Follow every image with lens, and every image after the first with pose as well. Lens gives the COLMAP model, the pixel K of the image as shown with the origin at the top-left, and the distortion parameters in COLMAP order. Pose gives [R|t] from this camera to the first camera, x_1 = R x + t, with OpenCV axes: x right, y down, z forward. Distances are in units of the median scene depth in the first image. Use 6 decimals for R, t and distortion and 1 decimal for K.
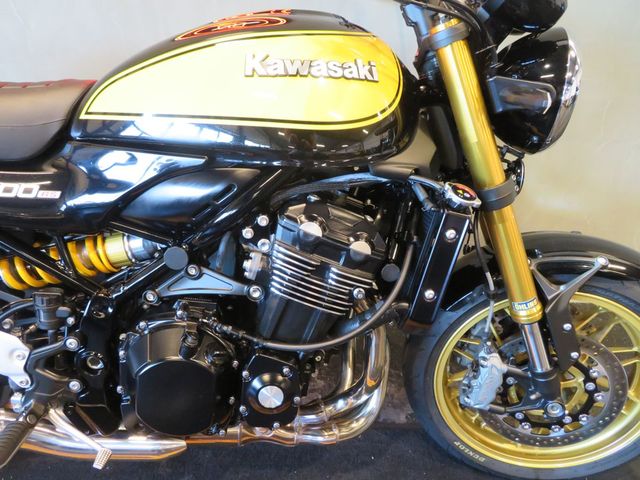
lens RADIAL K [[453.2, 0, 320.0], [0, 453.2, 240.0], [0, 0, 1]] dist [-0.005218, -0.003499]
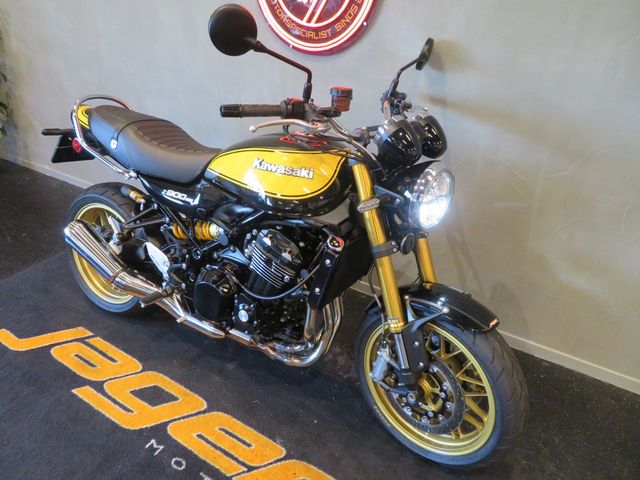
lens RADIAL K [[459.0, 0, 320.0], [0, 459.0, 240.0], [0, 0, 1]] dist [-0.003535, -0.004114]
pose [[0.839543, 0.240252, -0.487284, 1.042583], [-0.244267, 0.968064, 0.056448, -0.179680], [0.485284, 0.071637, 0.871417, -0.631541]]
